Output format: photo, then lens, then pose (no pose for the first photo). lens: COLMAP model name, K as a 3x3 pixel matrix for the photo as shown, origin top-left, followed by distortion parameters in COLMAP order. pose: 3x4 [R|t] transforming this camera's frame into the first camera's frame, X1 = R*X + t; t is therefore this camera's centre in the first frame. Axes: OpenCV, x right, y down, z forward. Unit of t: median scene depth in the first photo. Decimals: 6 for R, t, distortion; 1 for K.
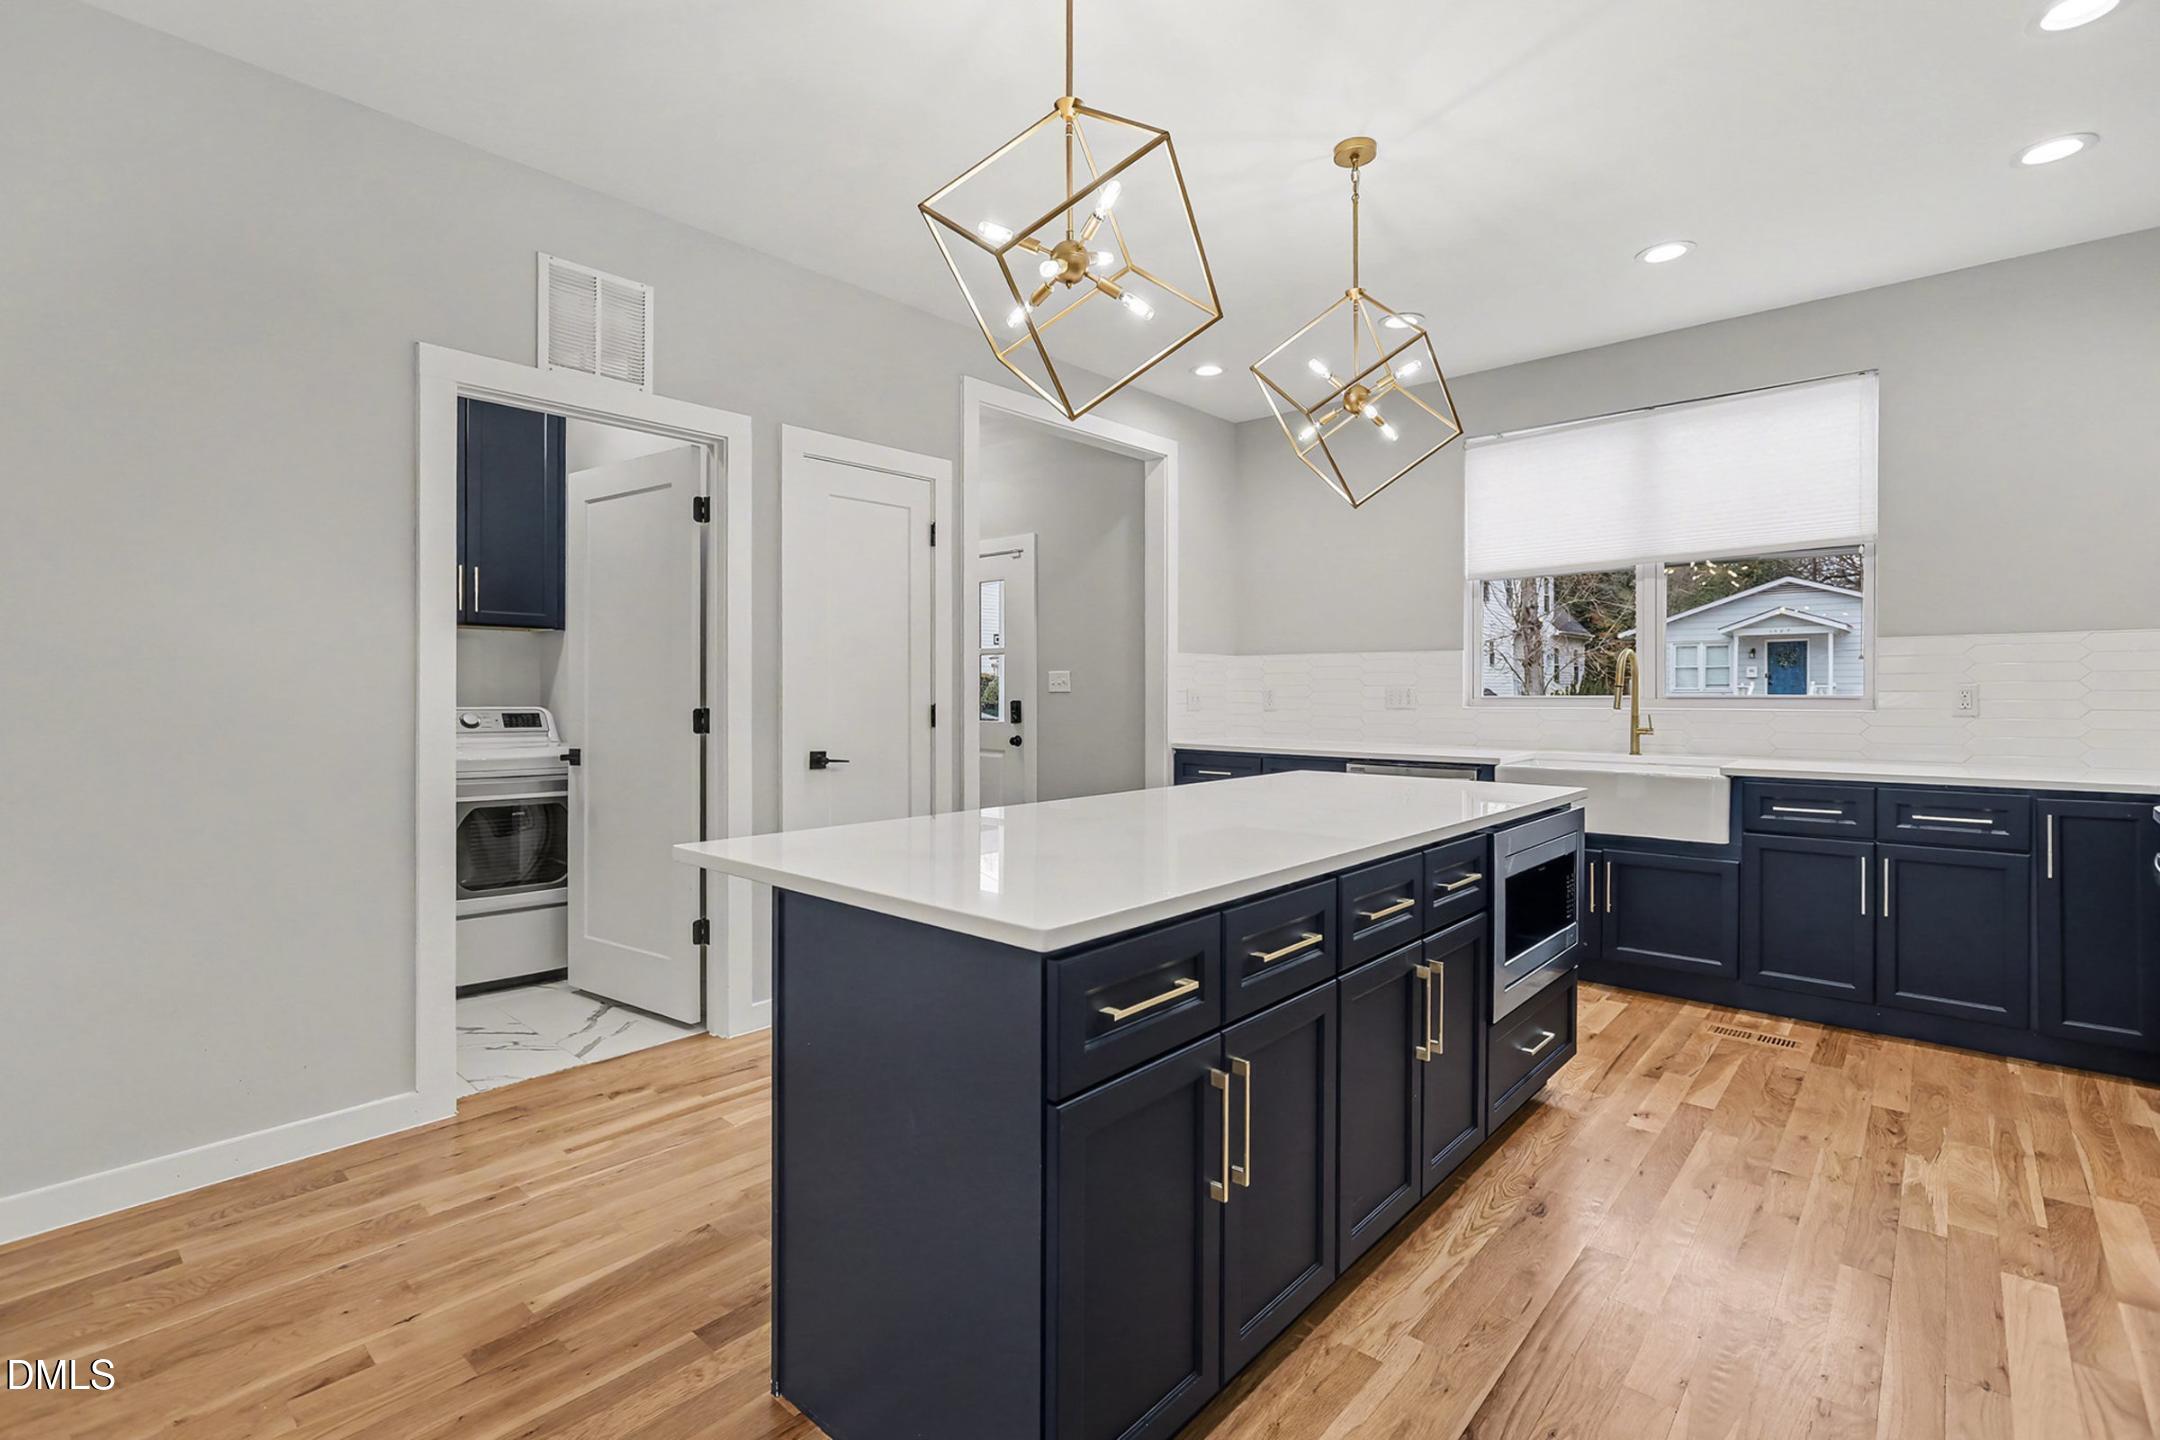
lens RADIAL K [[978.7, 0, 1082.9], [0, 978.7, 699.3], [0, 0, 1]] dist [-0.007760, 0.001724]
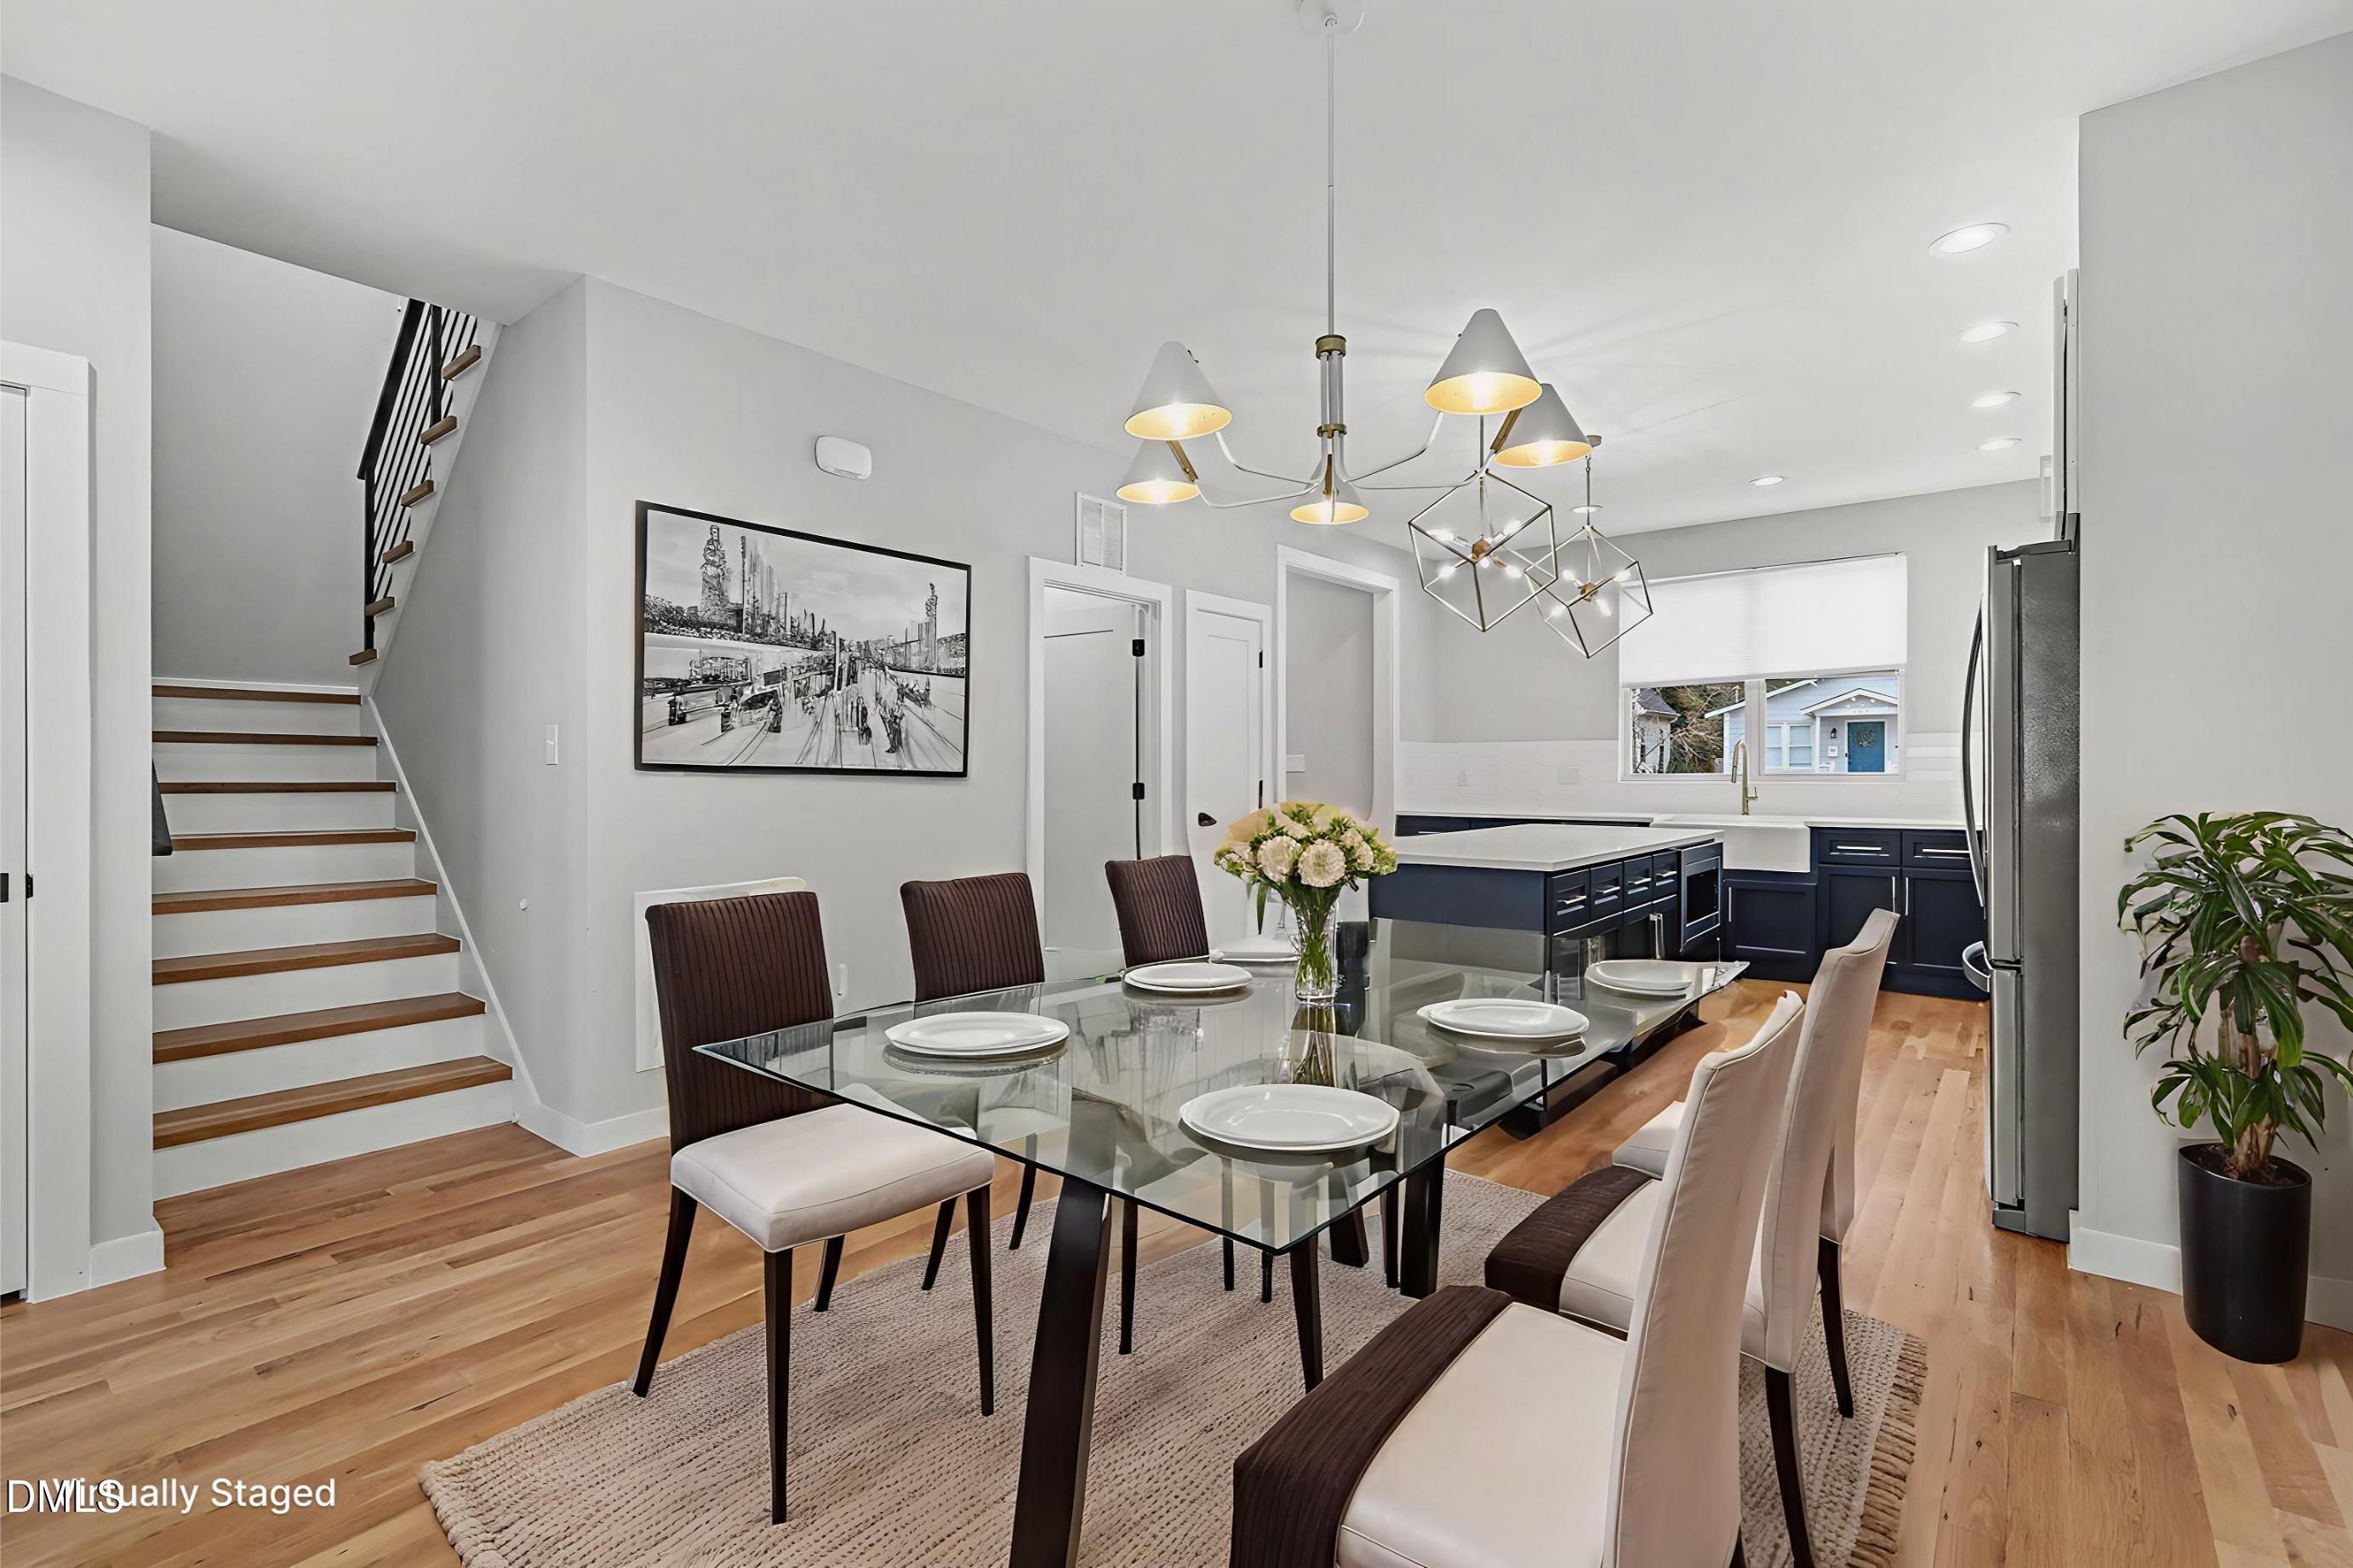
lens RADIAL K [[1084.9, 0, 1182.1], [0, 1084.9, 771.7], [0, 0, 1]] dist [-0.002411, 0.000309]
pose [[0.998294, -0.000937, 0.058375, -0.357906], [0.001359, 0.999973, -0.007203, 0.004058], [-0.058366, 0.007270, 0.998269, -0.547924]]
